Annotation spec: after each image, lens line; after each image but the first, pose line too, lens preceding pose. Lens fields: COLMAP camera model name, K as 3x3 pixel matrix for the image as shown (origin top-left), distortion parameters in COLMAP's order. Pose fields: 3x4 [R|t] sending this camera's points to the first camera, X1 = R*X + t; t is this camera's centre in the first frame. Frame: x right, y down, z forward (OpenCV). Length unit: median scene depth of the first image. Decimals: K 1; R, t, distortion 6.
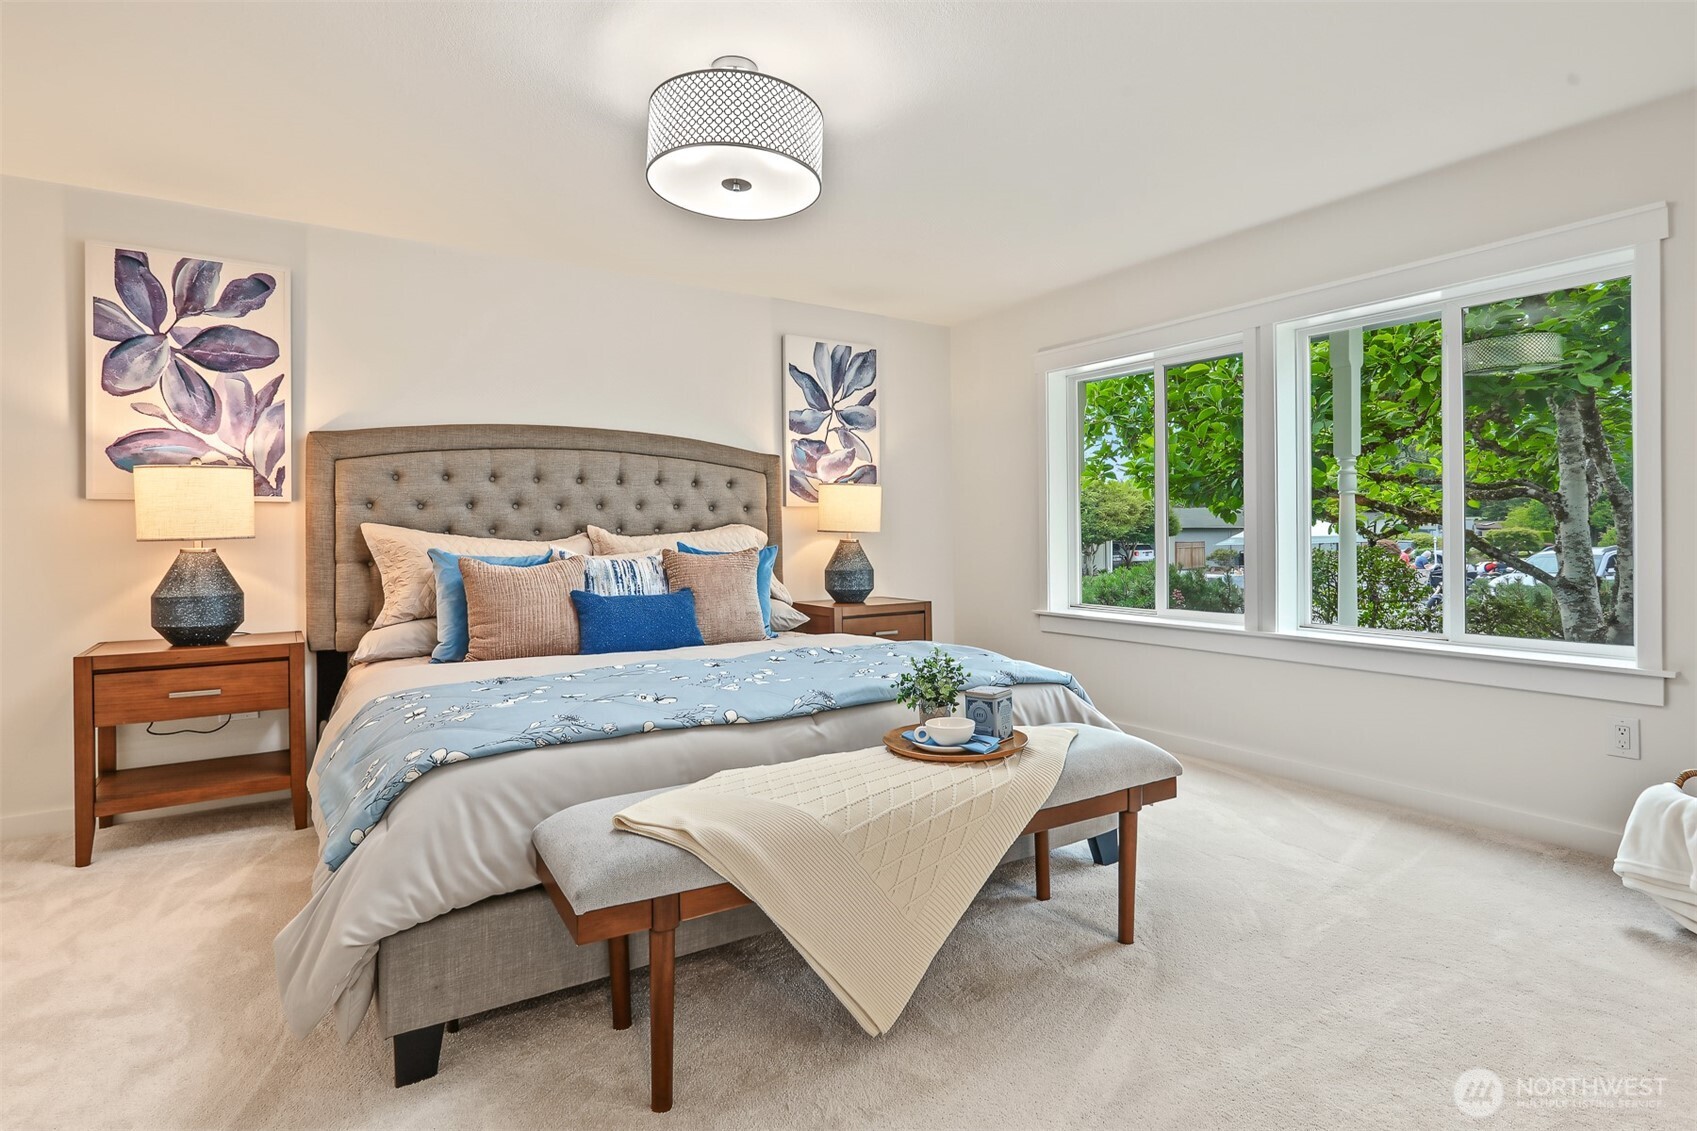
lens RADIAL K [[829.5, 0, 854.7], [0, 829.5, 533.1], [0, 0, 1]] dist [-0.004768, 0.000431]
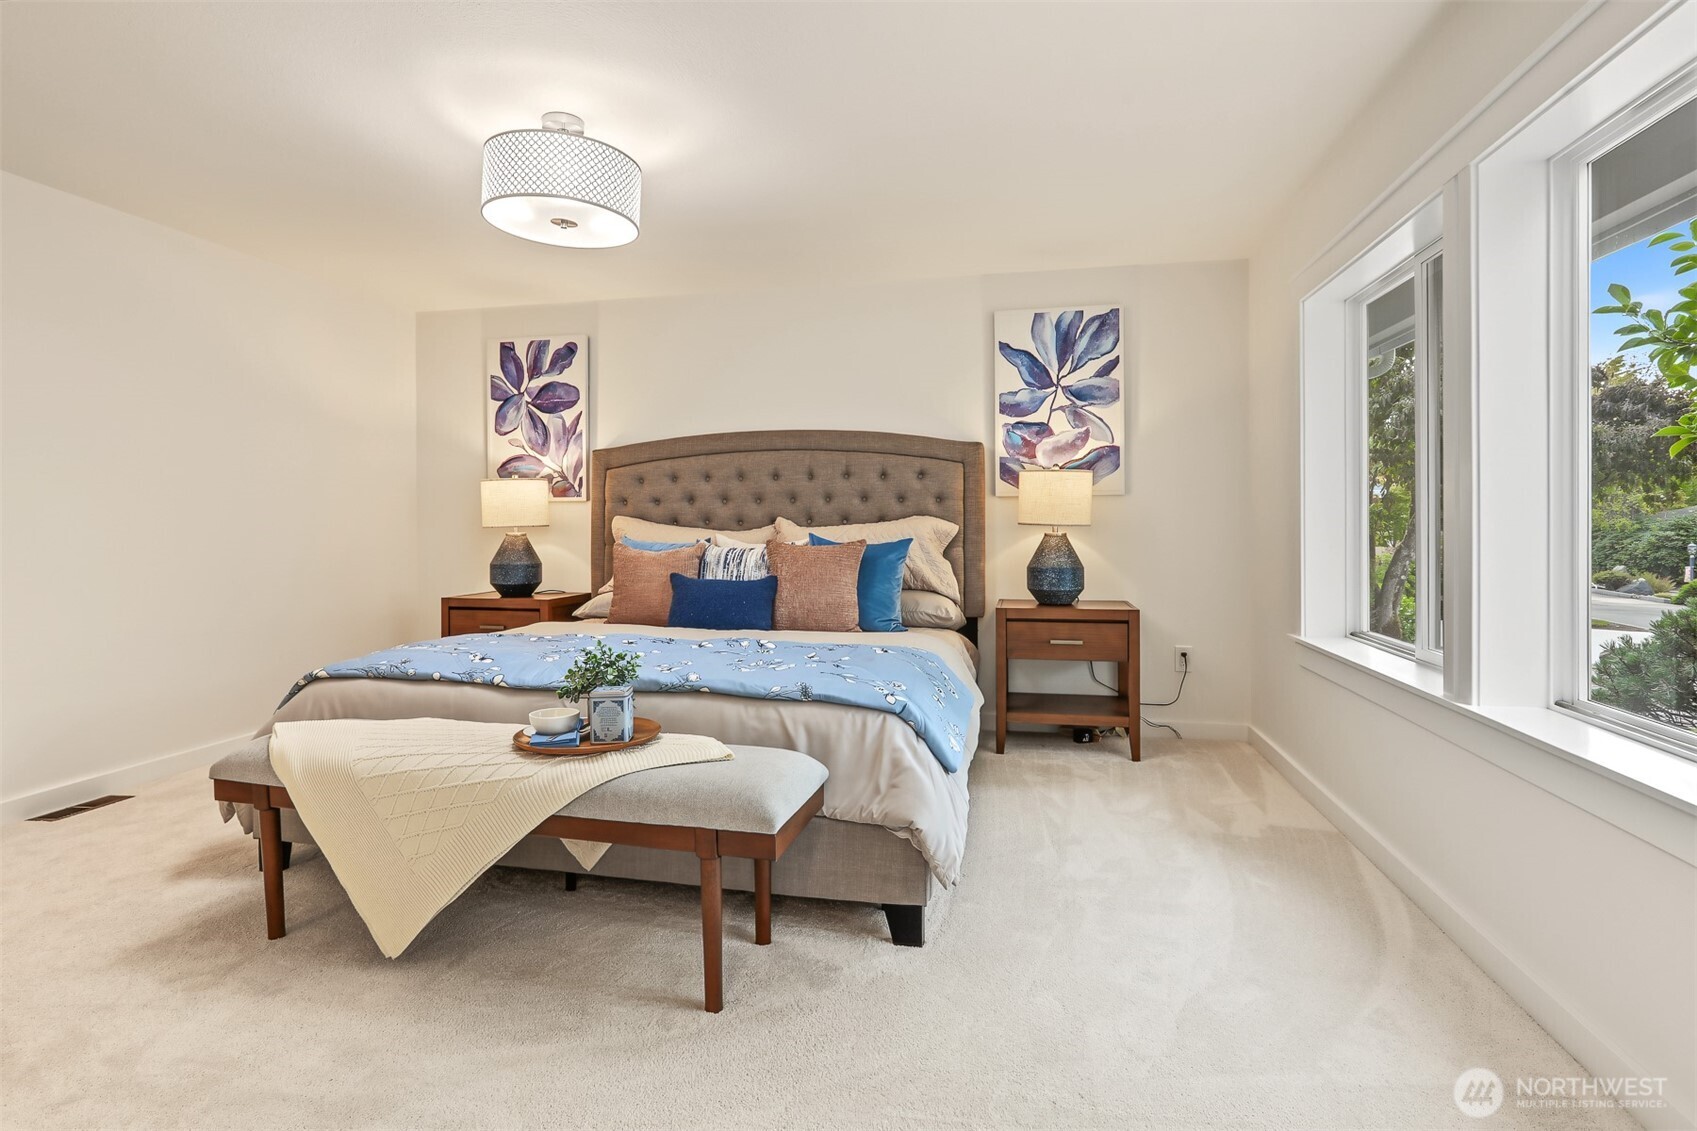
lens RADIAL K [[829.5, 0, 854.7], [0, 829.5, 533.1], [0, 0, 1]] dist [-0.004768, 0.000431]
pose [[0.714471, 0.013206, -0.699540, 0.607049], [-0.003954, 0.999882, 0.014837, -0.005459], [0.699654, -0.007835, 0.714439, 0.294984]]
